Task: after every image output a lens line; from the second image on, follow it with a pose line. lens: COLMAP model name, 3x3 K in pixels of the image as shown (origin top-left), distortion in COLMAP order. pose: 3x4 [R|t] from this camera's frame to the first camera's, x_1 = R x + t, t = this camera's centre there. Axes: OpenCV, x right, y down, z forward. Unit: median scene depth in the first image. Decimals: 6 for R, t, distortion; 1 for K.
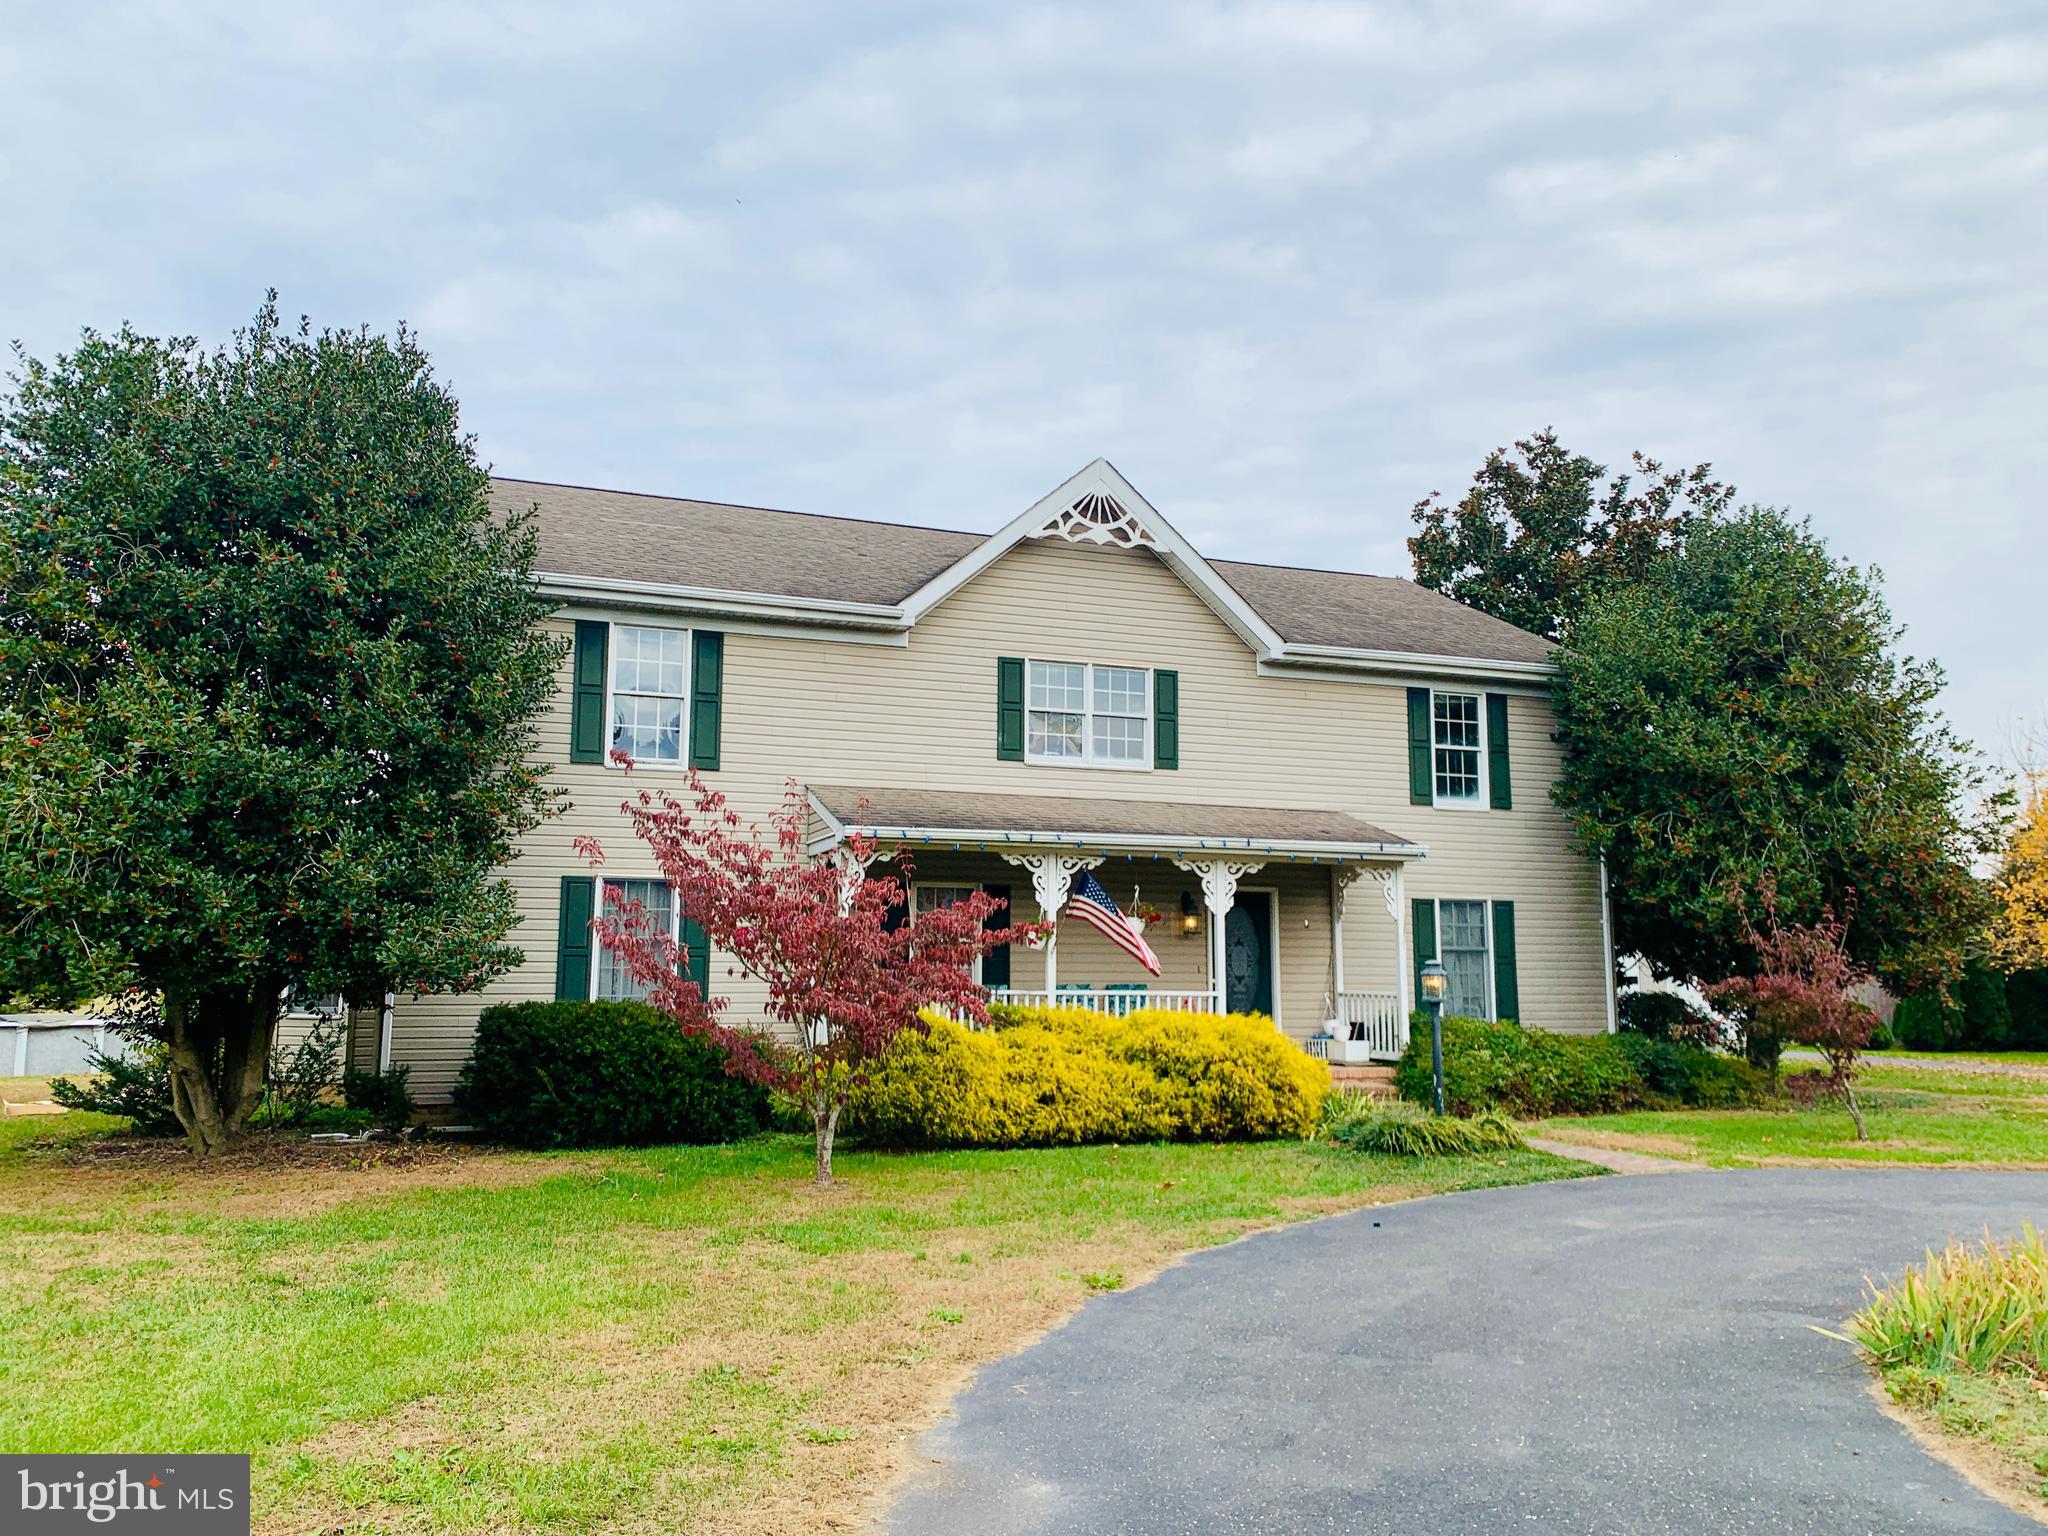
lens RADIAL K [[1532.9, 0, 1024.0], [0, 1532.9, 768.0], [0, 0, 1]] dist [0.062206, -0.115398]
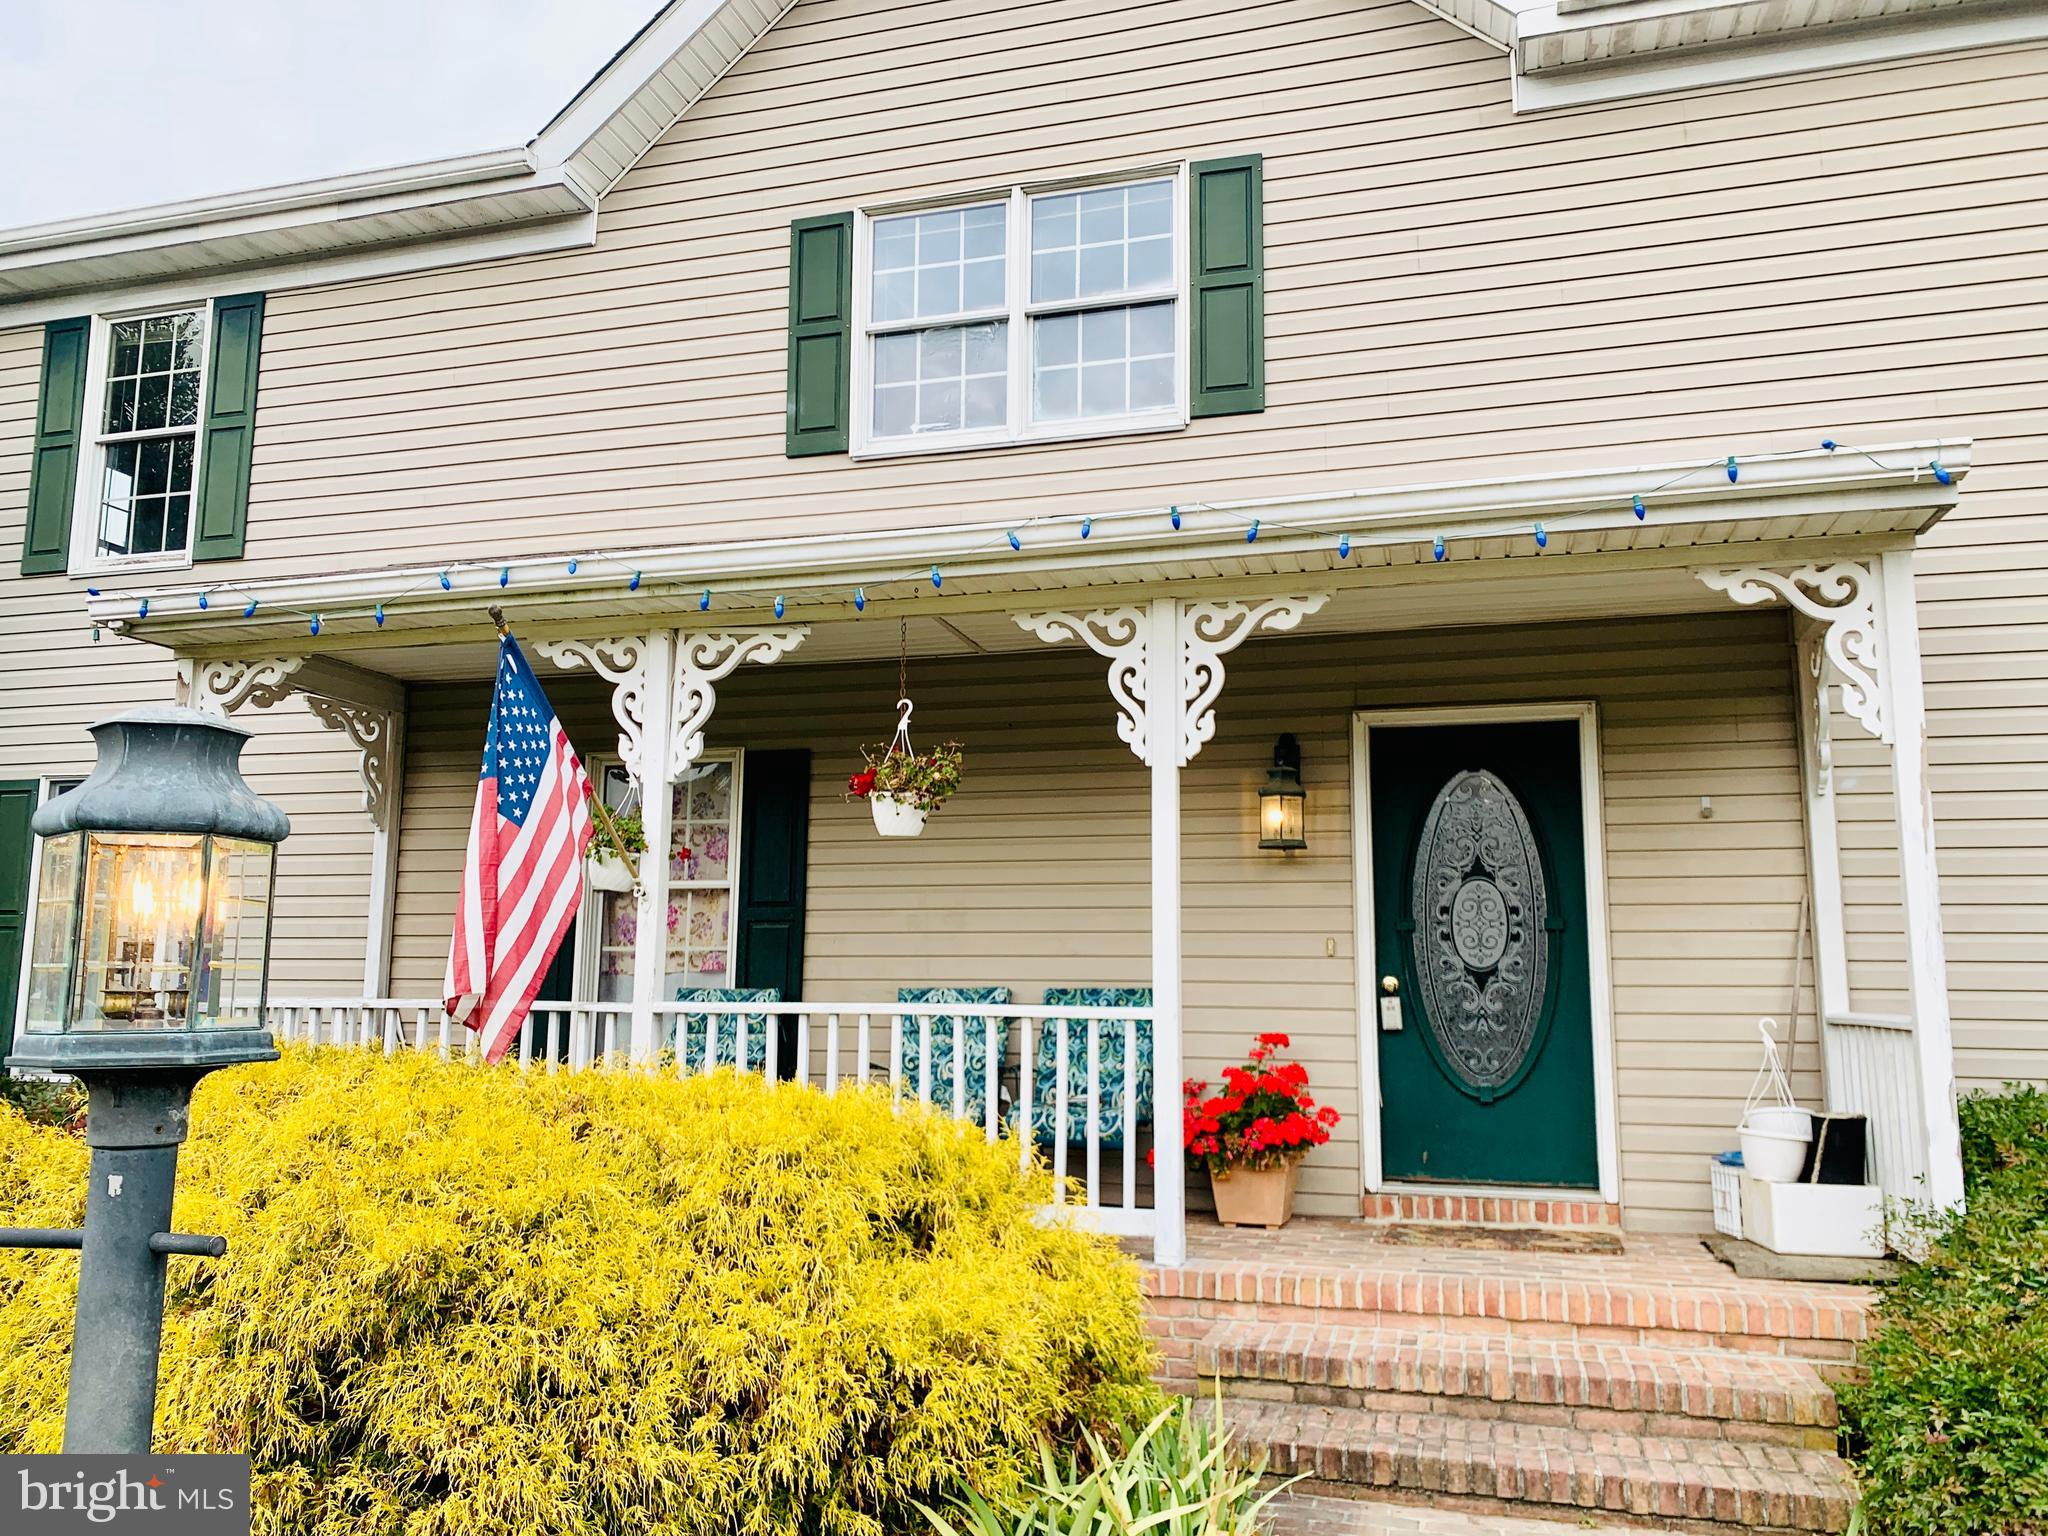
lens RADIAL K [[1586.8, 0, 1024.0], [0, 1586.8, 768.0], [0, 0, 1]] dist [0.012137, 0.001976]
pose [[0.798981, -0.083766, -0.595494, 0.283638], [0.077190, 0.996345, -0.036585, 0.099484], [0.596382, -0.016735, 0.802526, 0.676386]]
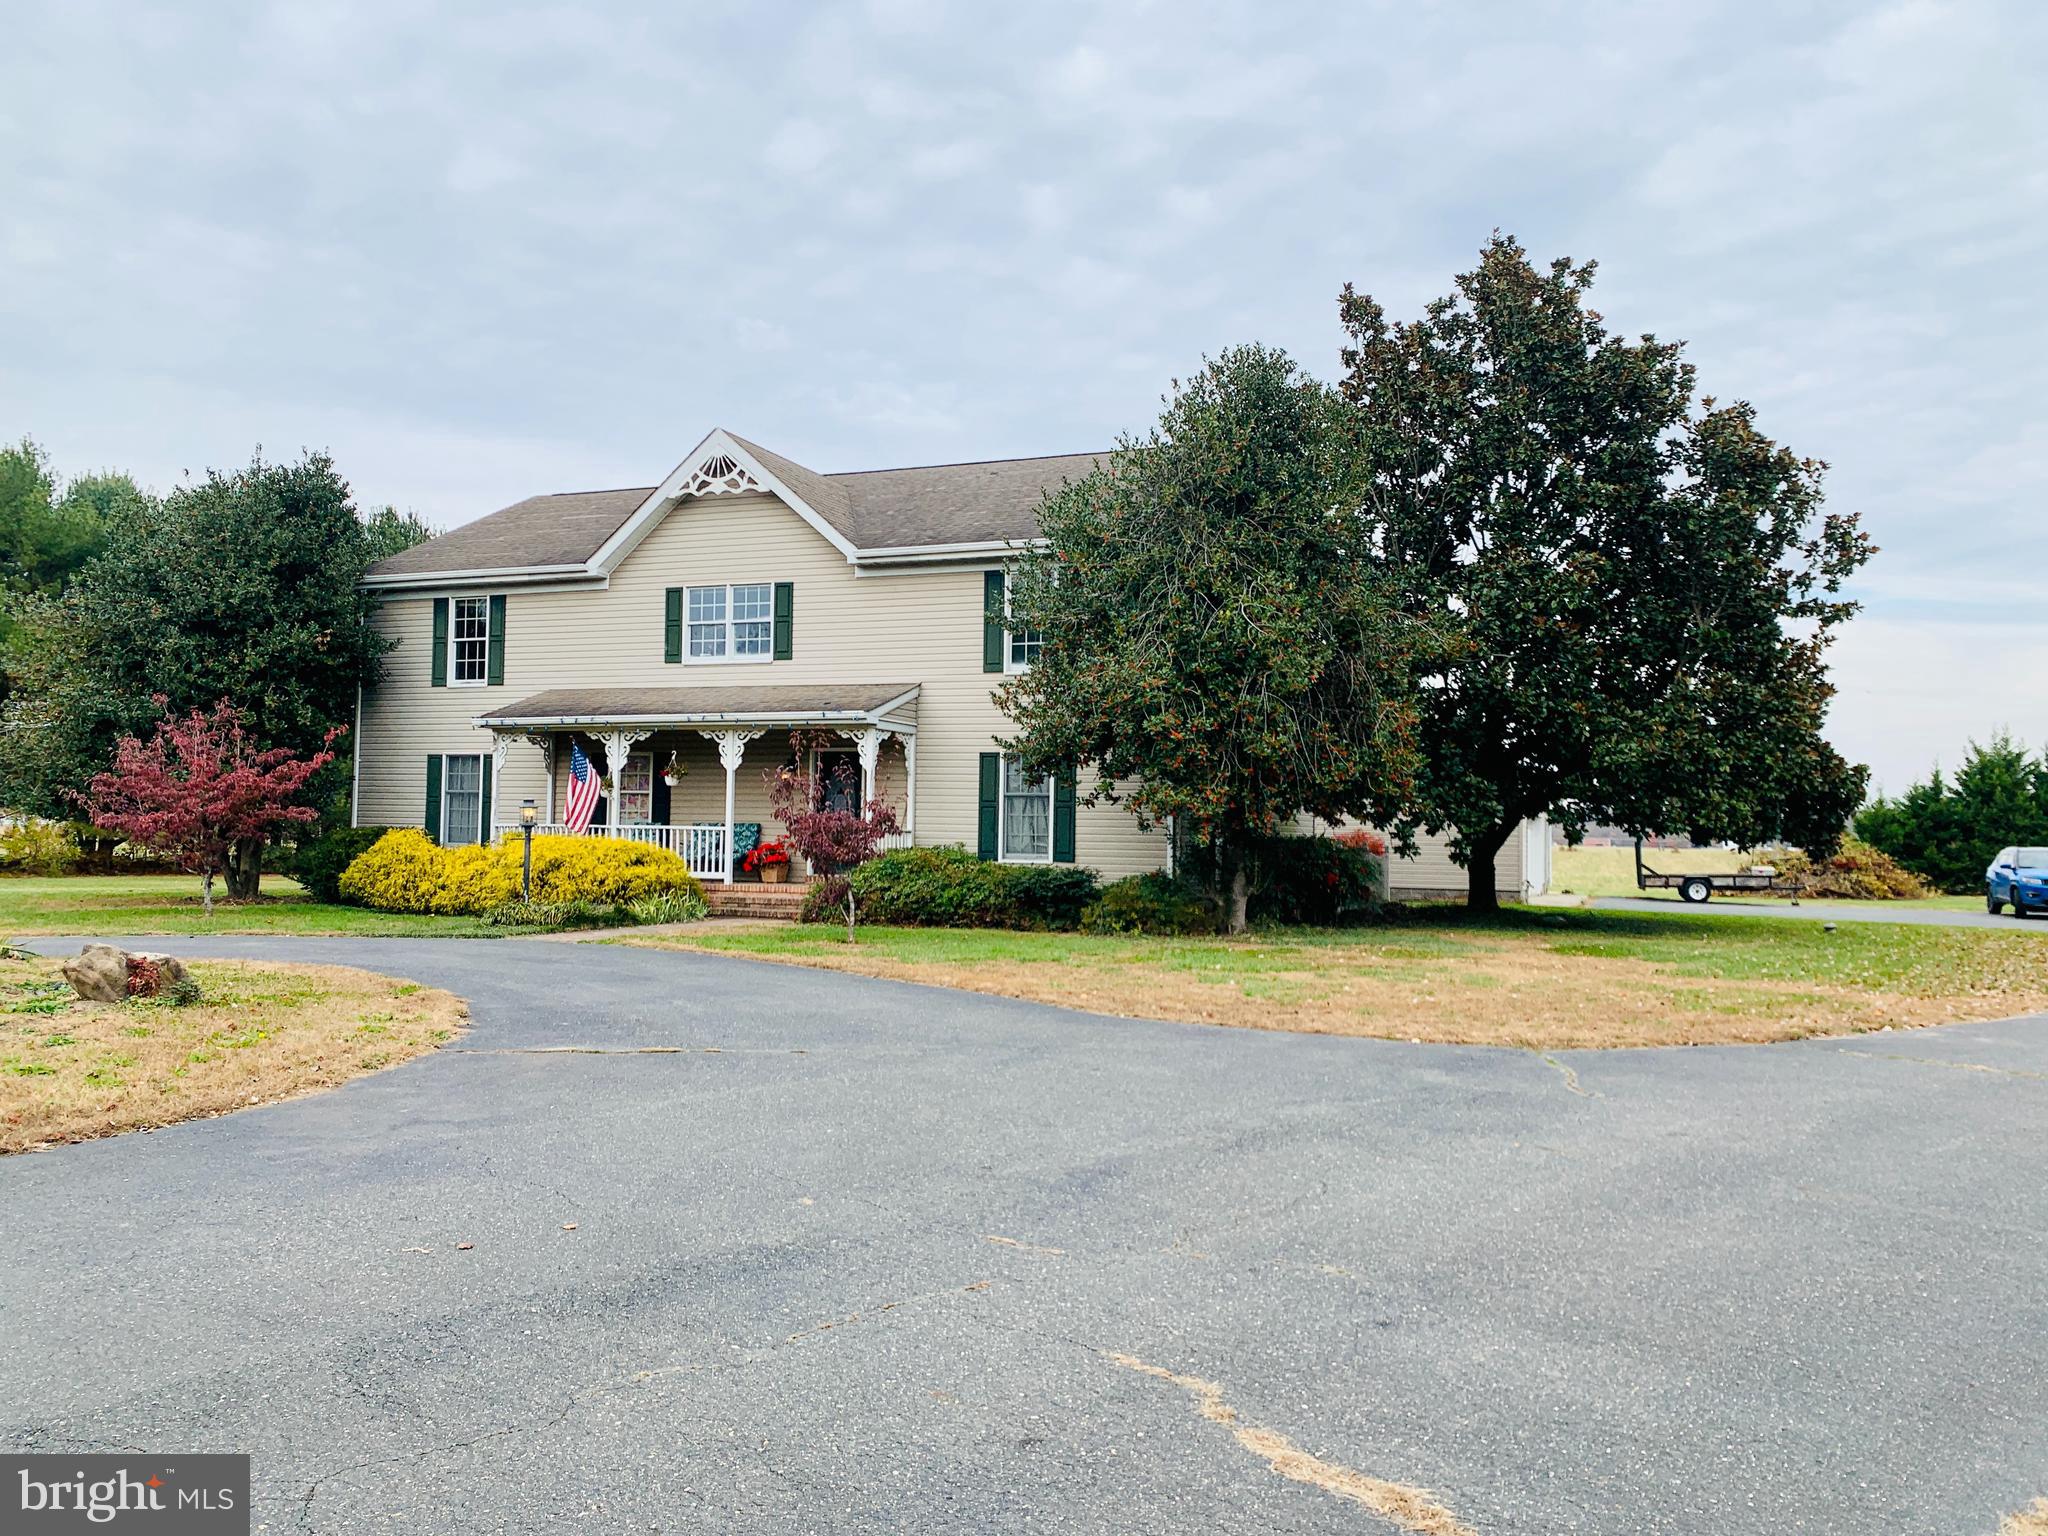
lens RADIAL K [[1566.3, 0, 1033.6], [0, 1566.3, 786.4], [0, 0, 1]] dist [0.170048, -0.422968]
pose [[0.737759, -0.013533, -0.674928, 1.183762], [0.078198, 0.994782, 0.065532, 0.037840], [0.670520, -0.101125, 0.734967, 0.152619]]
